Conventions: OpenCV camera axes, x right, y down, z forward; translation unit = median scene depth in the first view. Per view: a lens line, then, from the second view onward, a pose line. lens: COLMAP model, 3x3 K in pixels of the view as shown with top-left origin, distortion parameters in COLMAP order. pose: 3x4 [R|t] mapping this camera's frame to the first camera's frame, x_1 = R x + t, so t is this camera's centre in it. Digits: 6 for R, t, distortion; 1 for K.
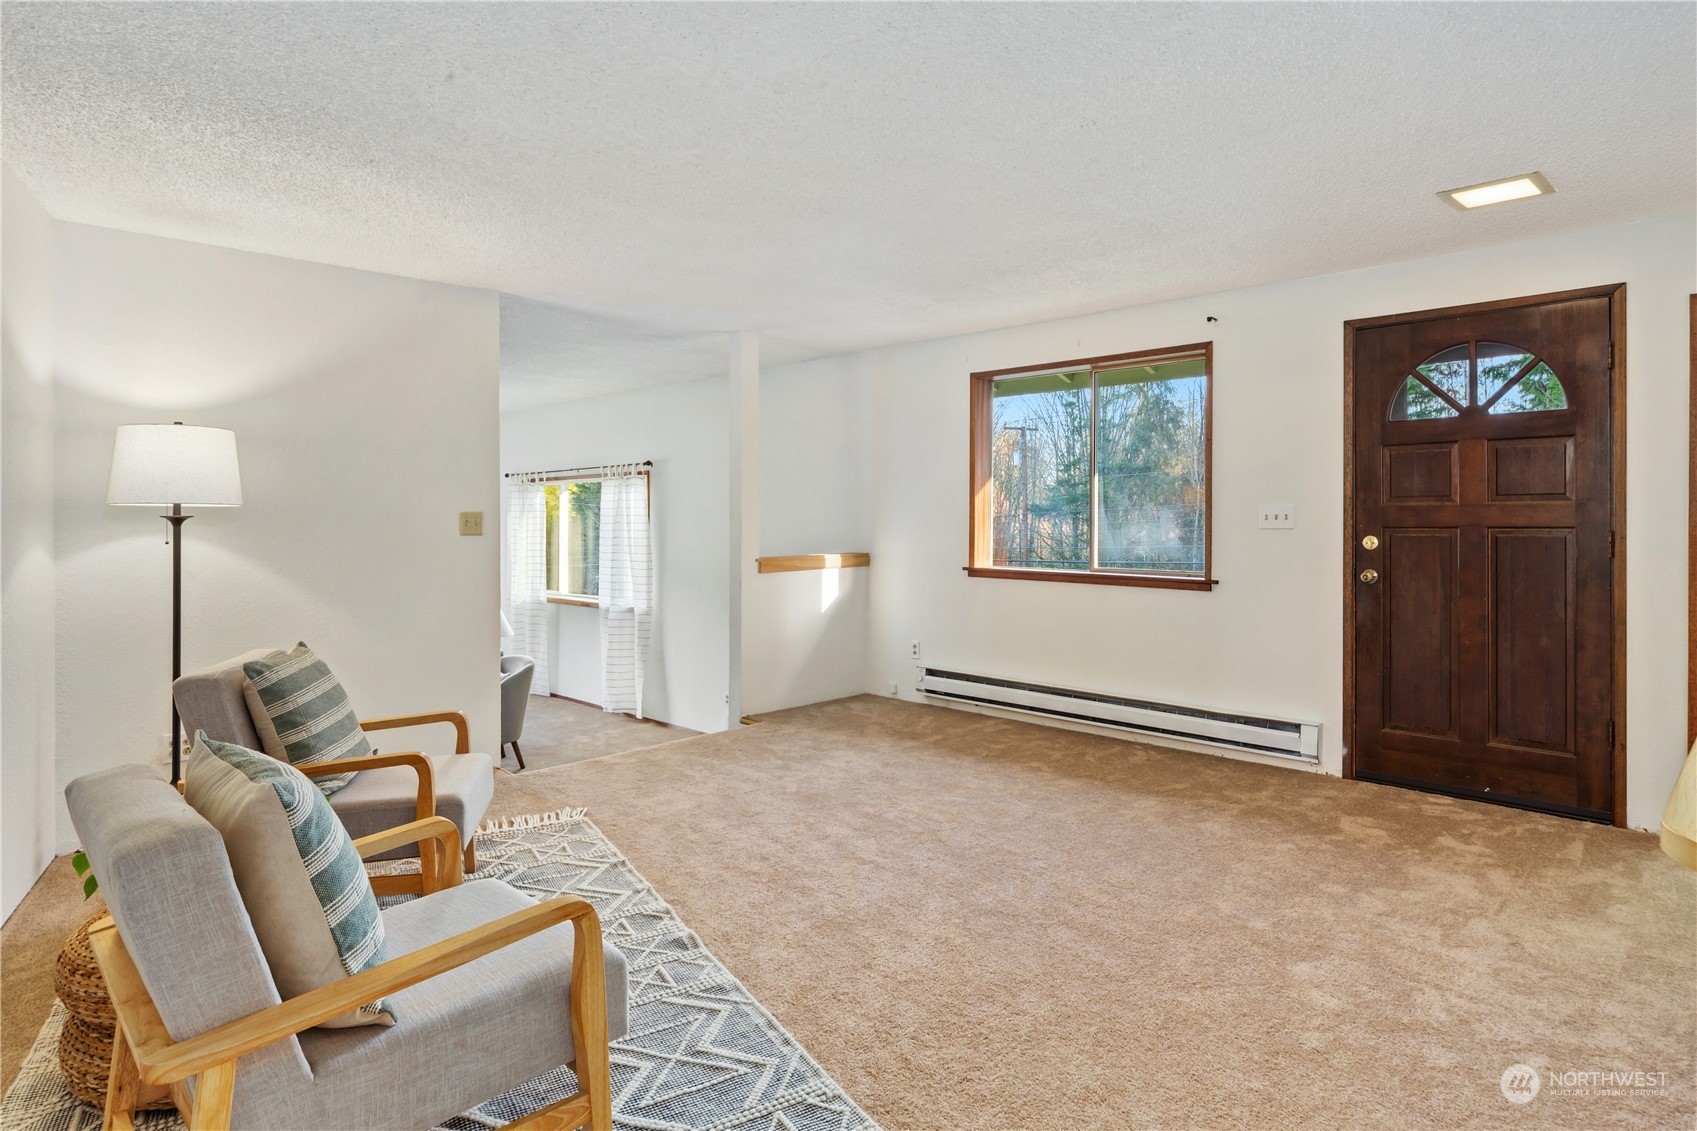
lens RADIAL K [[956.3, 0, 855.7], [0, 956.3, 515.5], [0, 0, 1]] dist [0.003295, 0.000719]
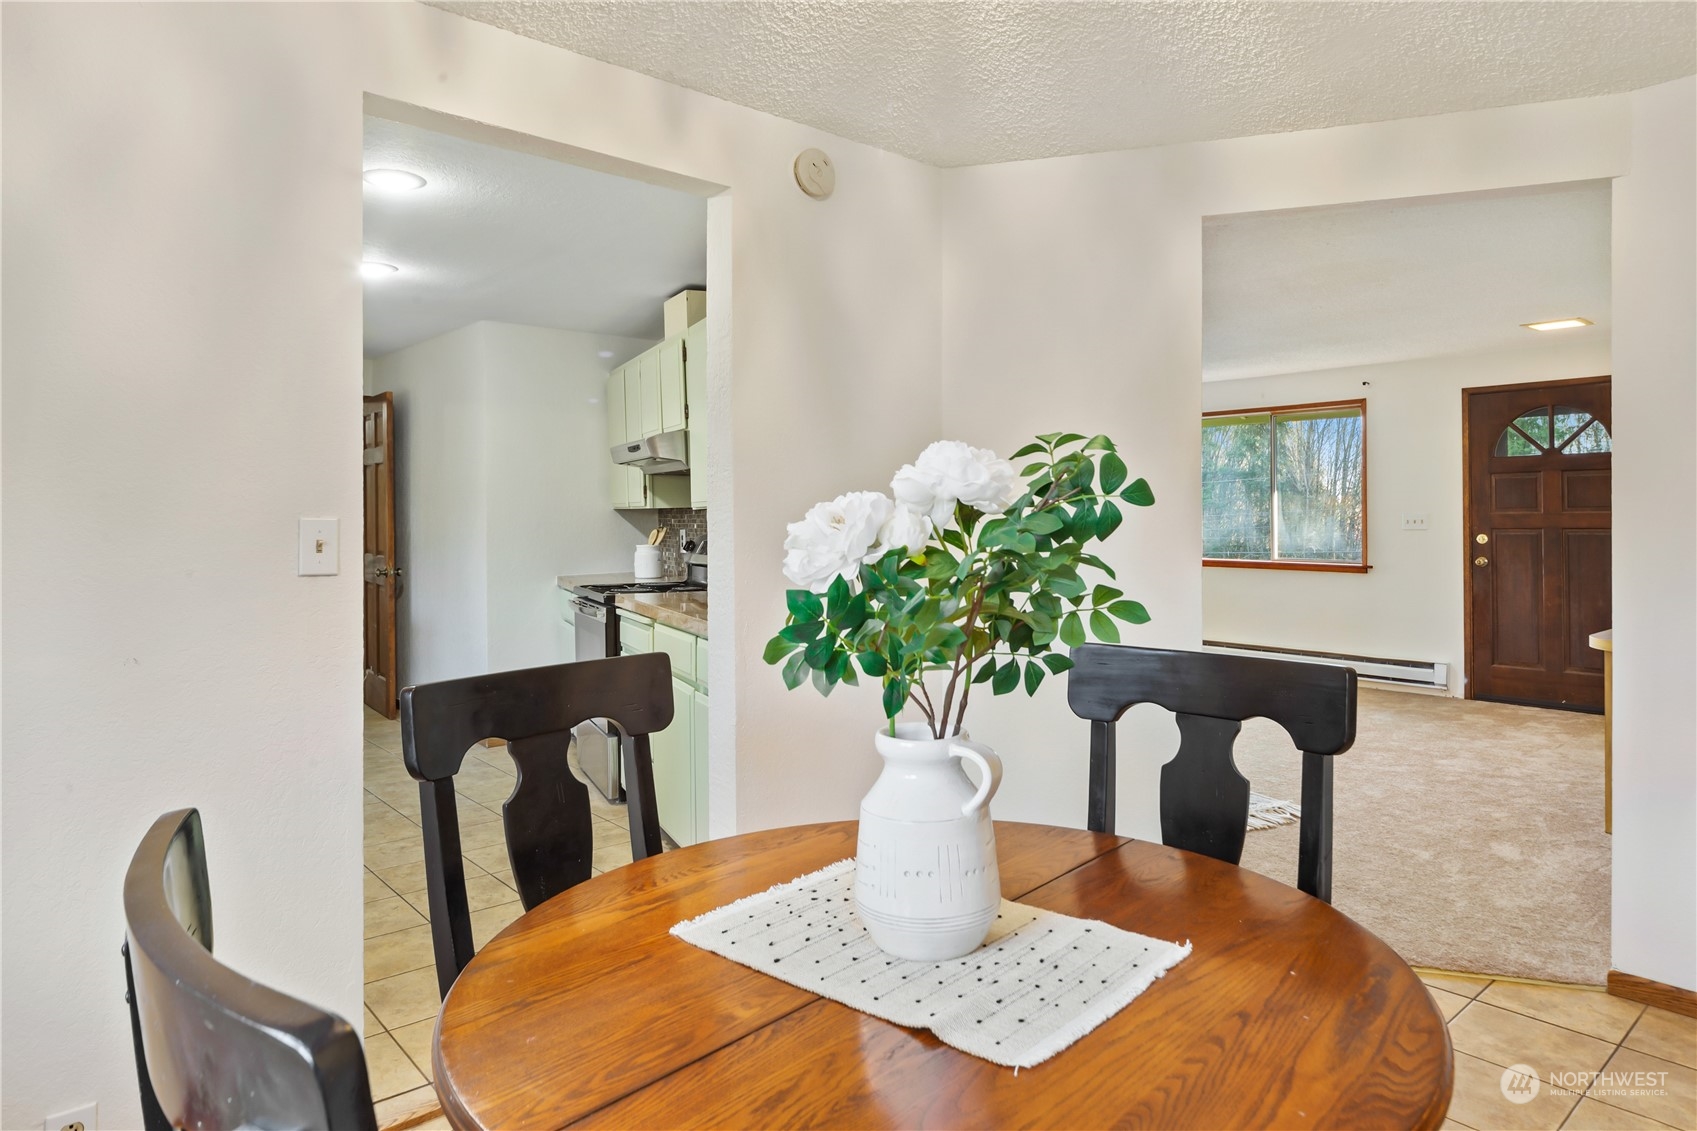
lens RADIAL K [[1010.3, 0, 855.4], [0, 1010.3, 501.2], [0, 0, 1]] dist [0.003502, 0.002549]
pose [[0.997651, -0.002154, -0.068473, -0.322774], [0.001042, 0.999867, -0.016276, -0.005589], [0.068499, 0.016167, 0.997520, -0.630005]]
